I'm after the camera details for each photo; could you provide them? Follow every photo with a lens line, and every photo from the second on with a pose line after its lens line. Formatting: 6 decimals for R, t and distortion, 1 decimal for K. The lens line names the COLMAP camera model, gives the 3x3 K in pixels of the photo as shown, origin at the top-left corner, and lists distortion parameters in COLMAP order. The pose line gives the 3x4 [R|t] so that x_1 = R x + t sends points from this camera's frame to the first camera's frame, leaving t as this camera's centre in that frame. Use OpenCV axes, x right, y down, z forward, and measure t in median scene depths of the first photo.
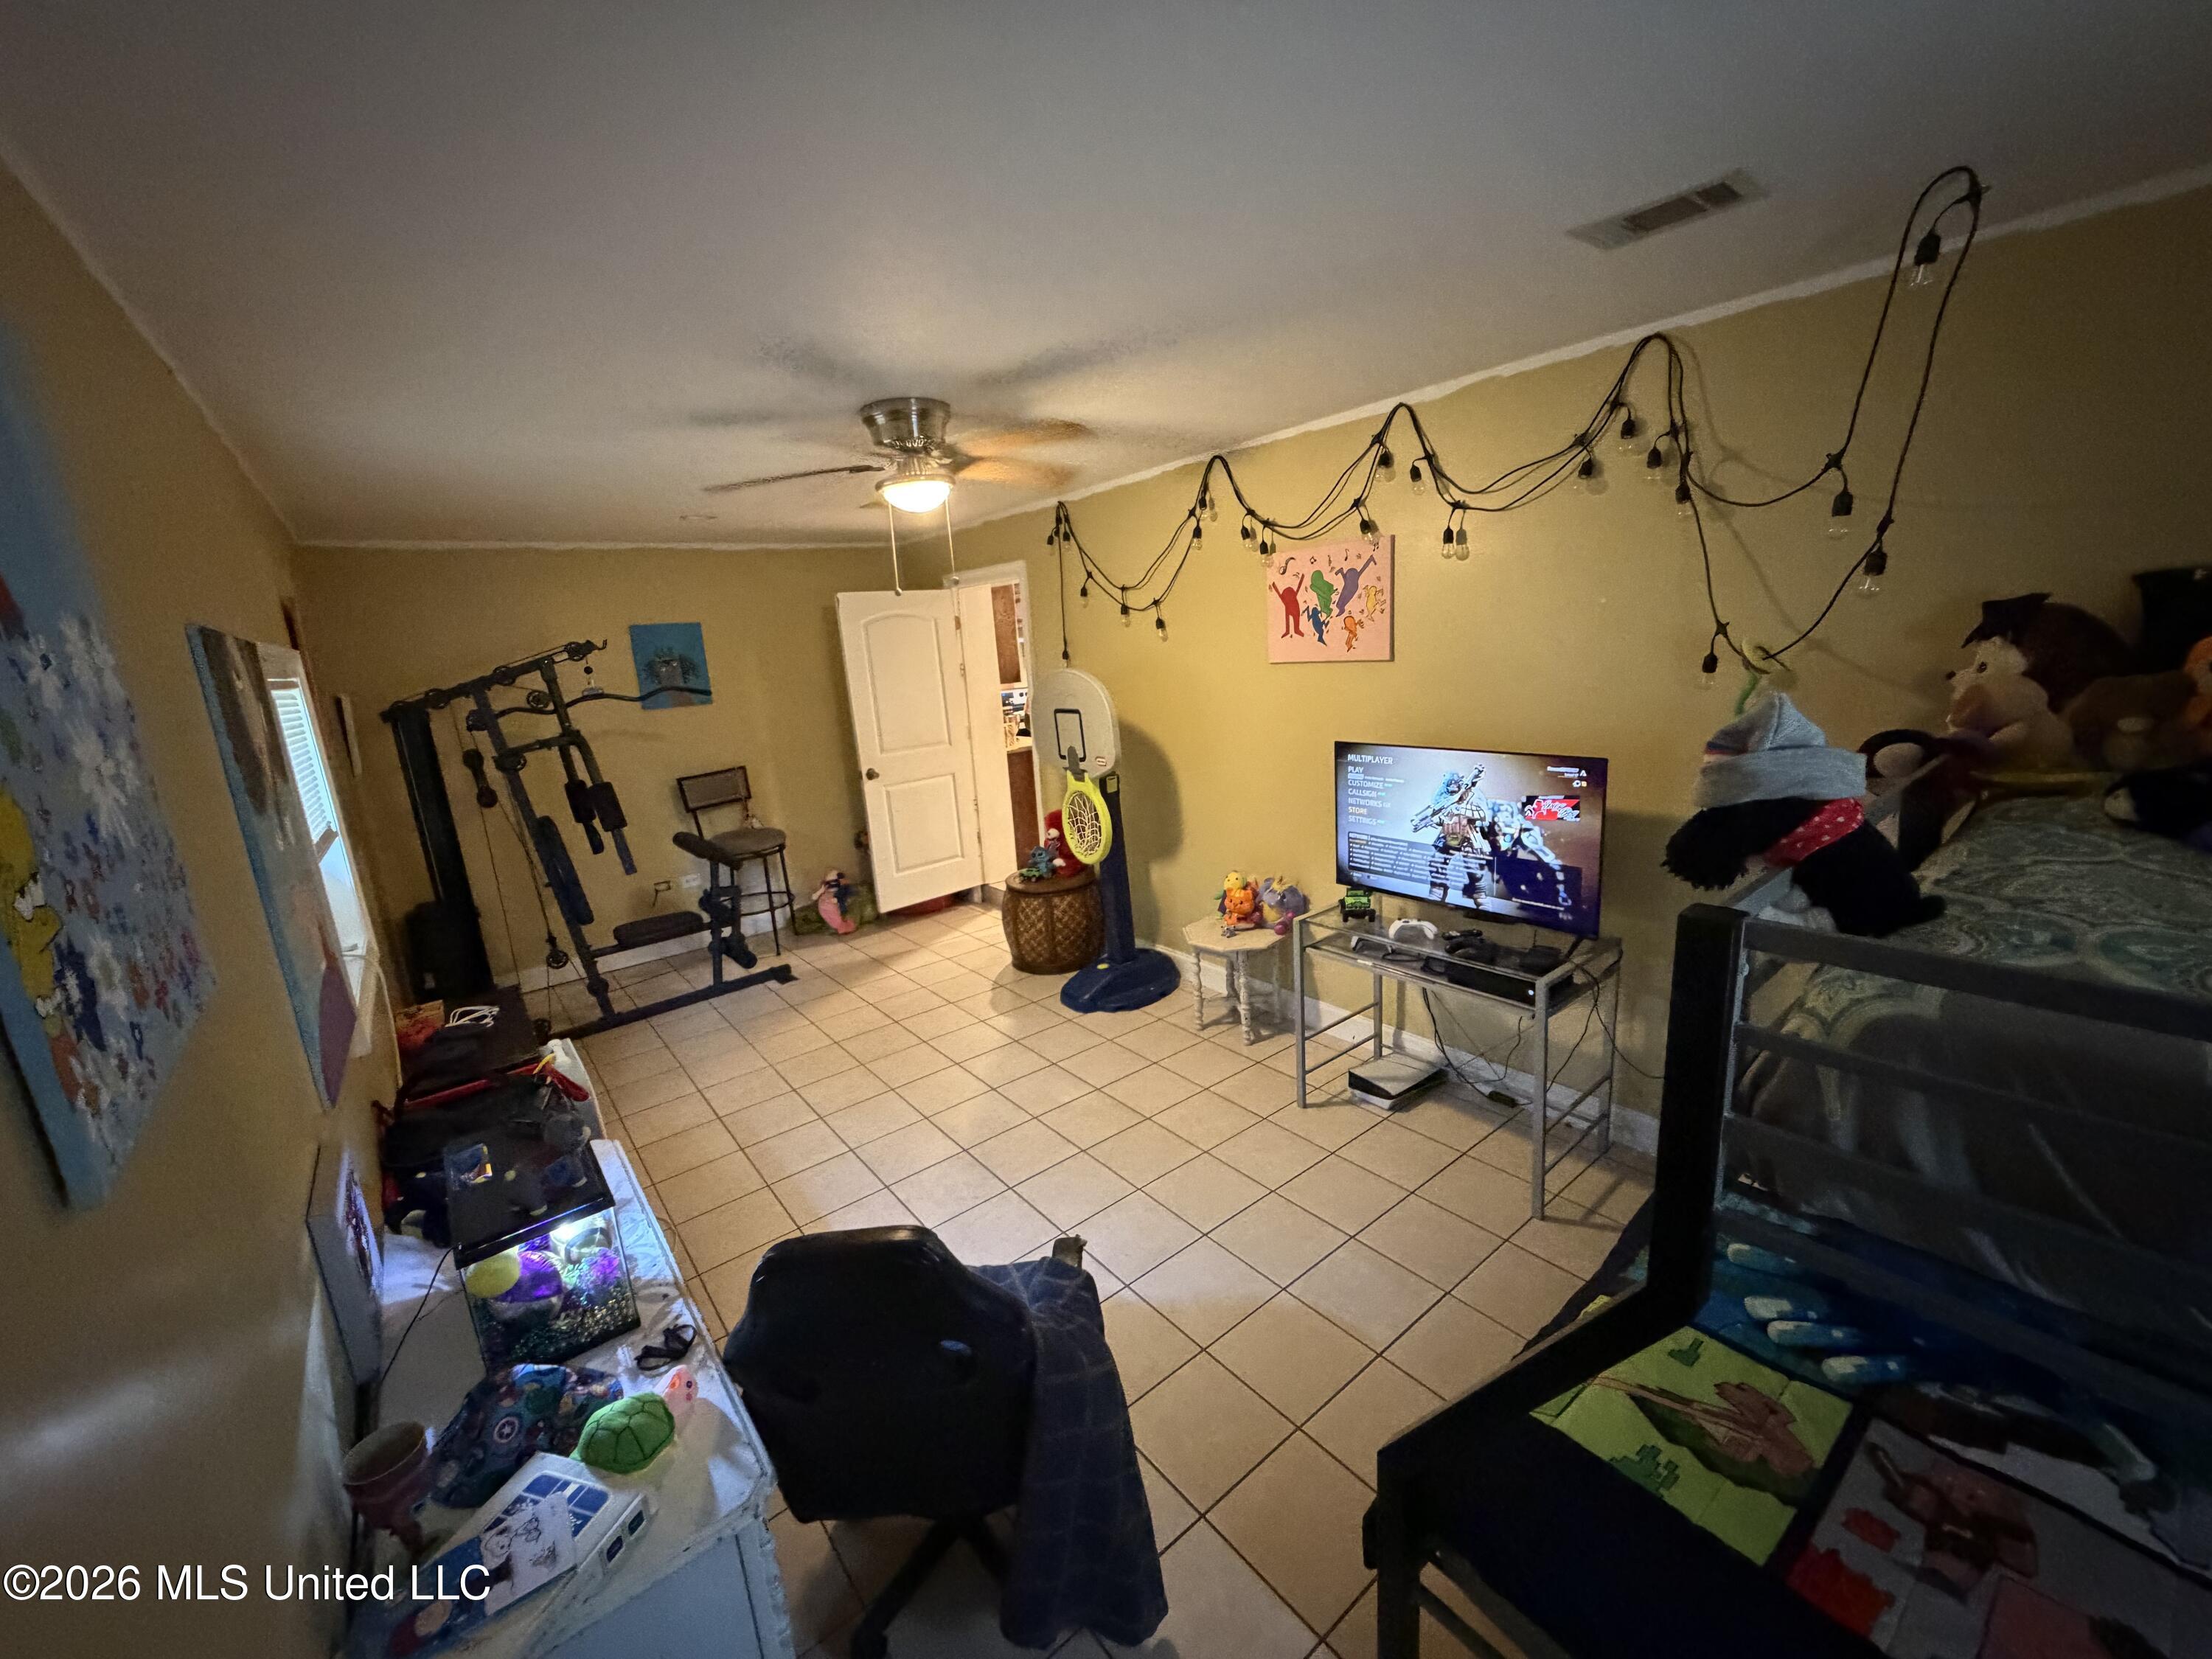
lens RADIAL K [[883.7, 0, 1100.4], [0, 883.7, 828.9], [0, 0, 1]] dist [0.003773, 0.000350]
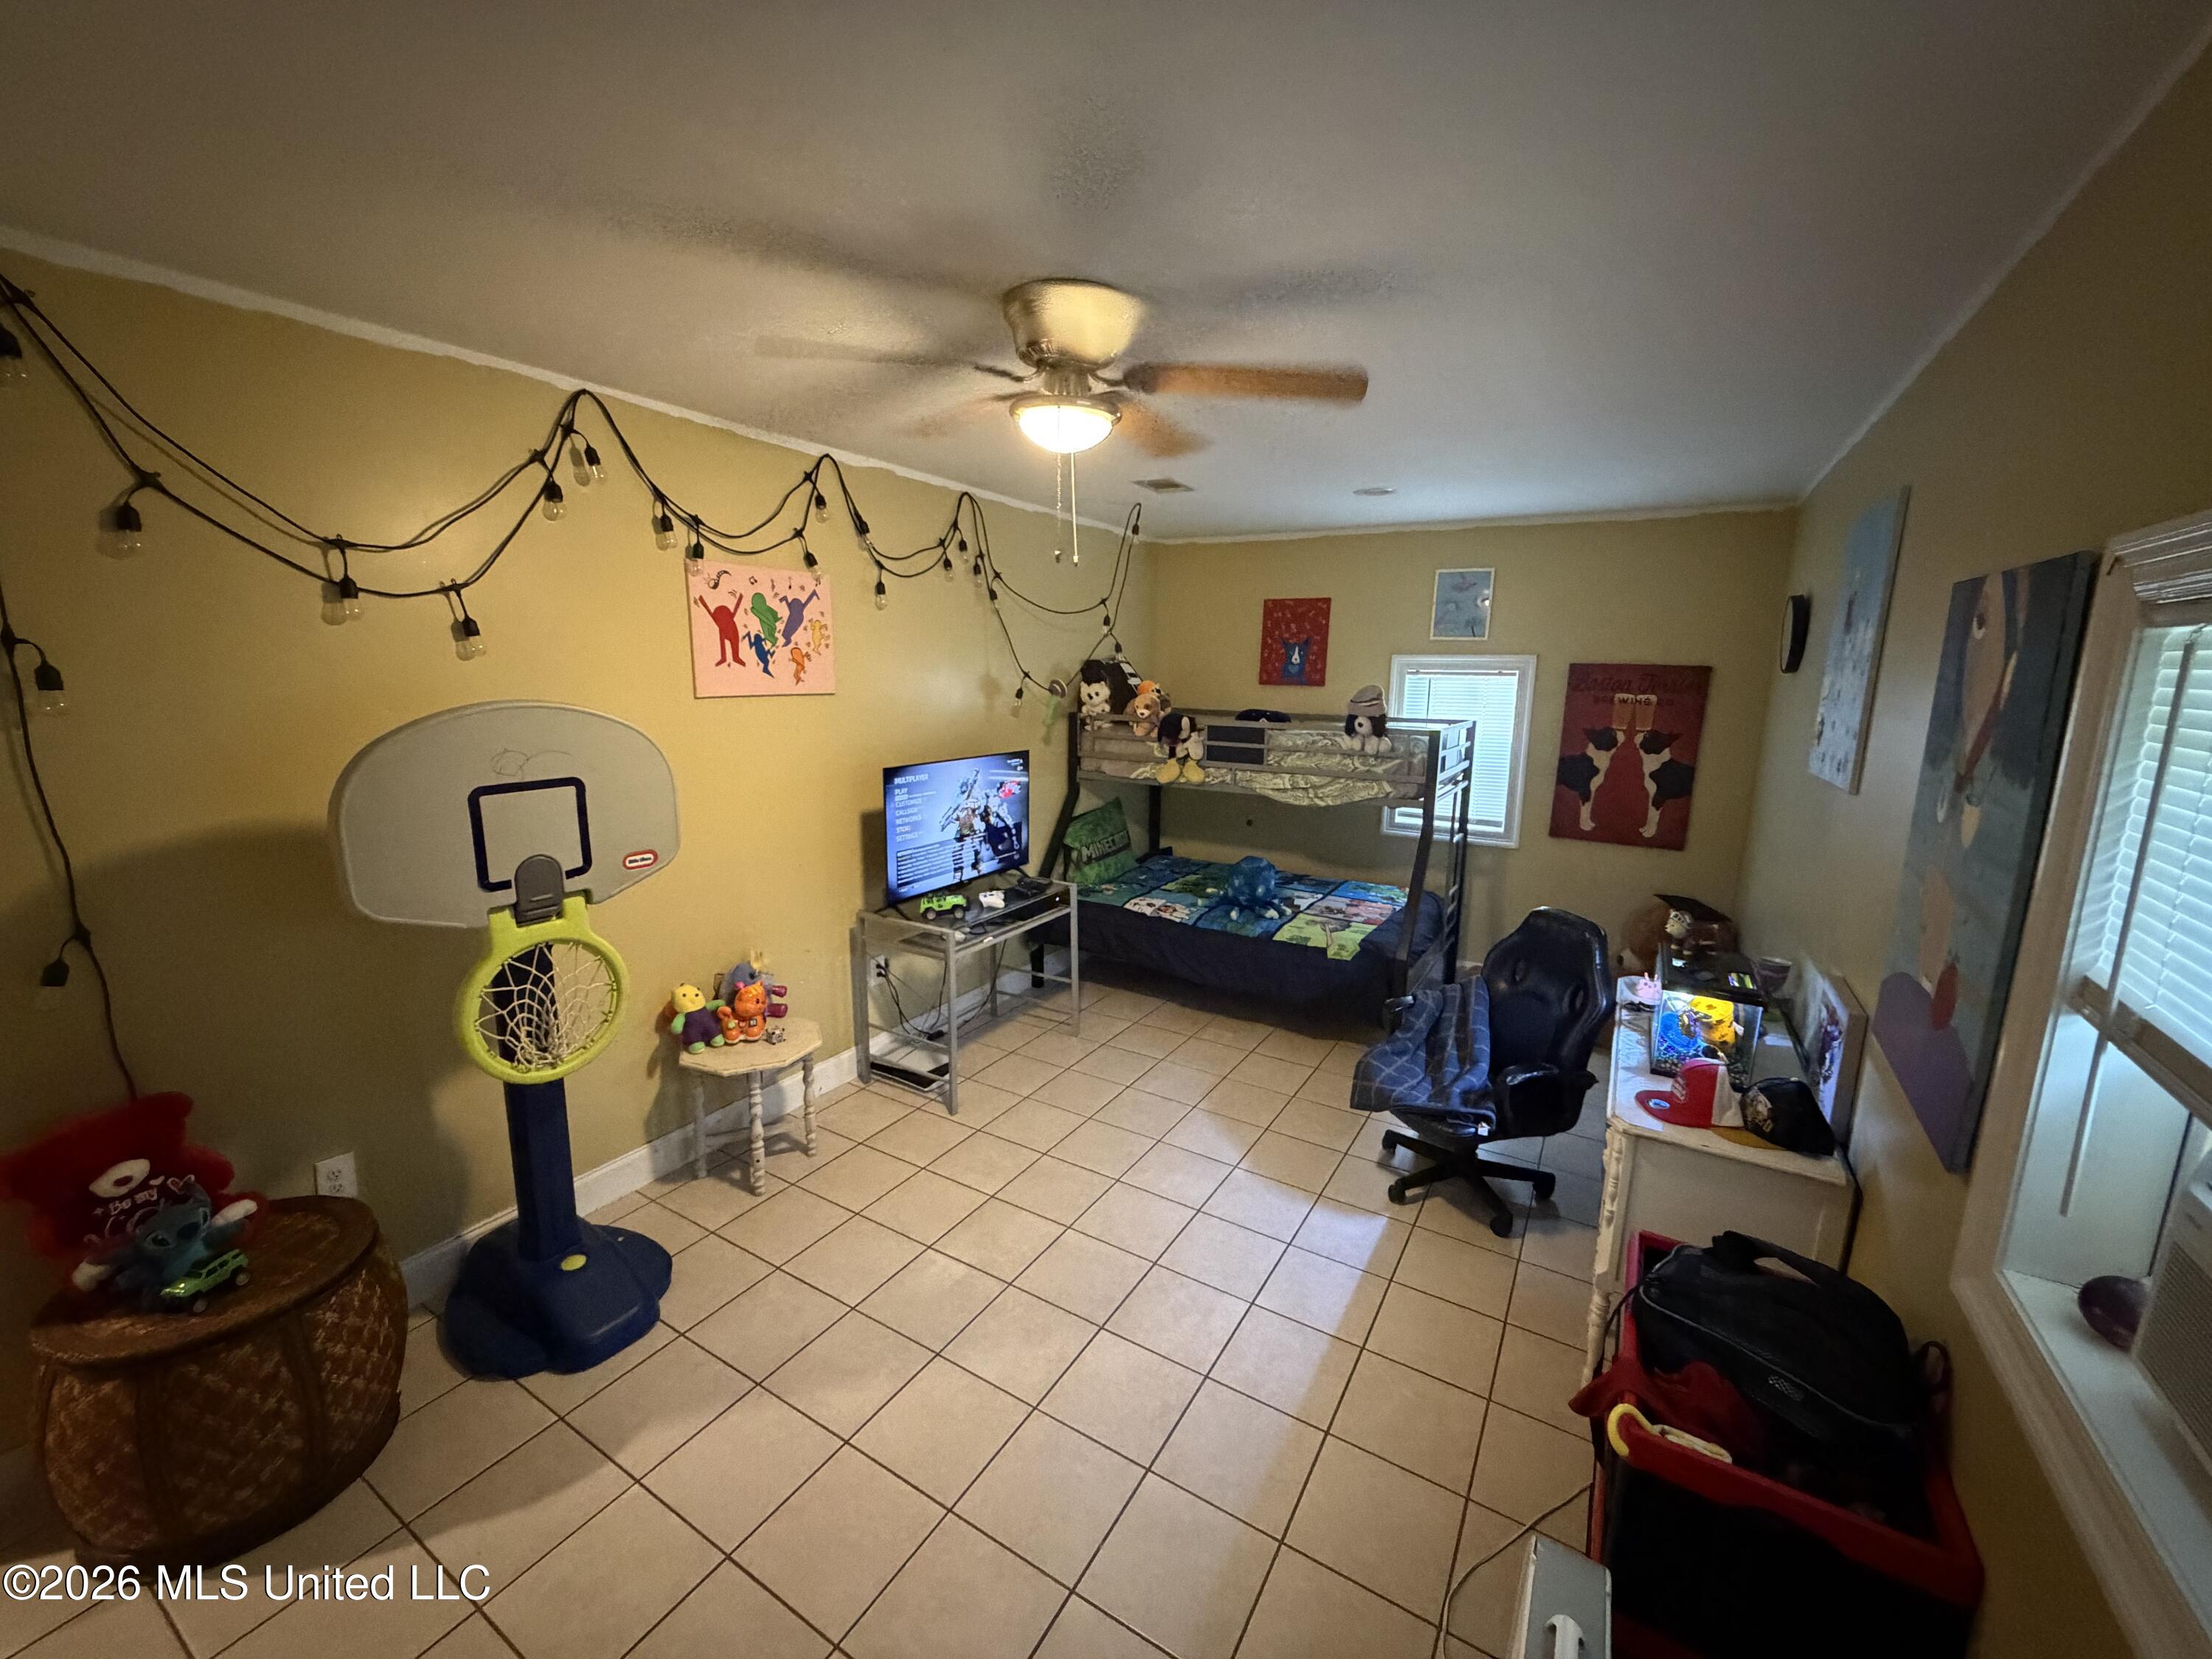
lens RADIAL K [[883.7, 0, 1099.5], [0, 883.7, 832.8], [0, 0, 1]] dist [0.003773, 0.000350]
pose [[-0.351509, -0.110035, 0.929696, -0.776565], [0.215816, 0.956797, 0.194841, -0.171002], [-0.910969, 0.269131, -0.312575, 1.096528]]
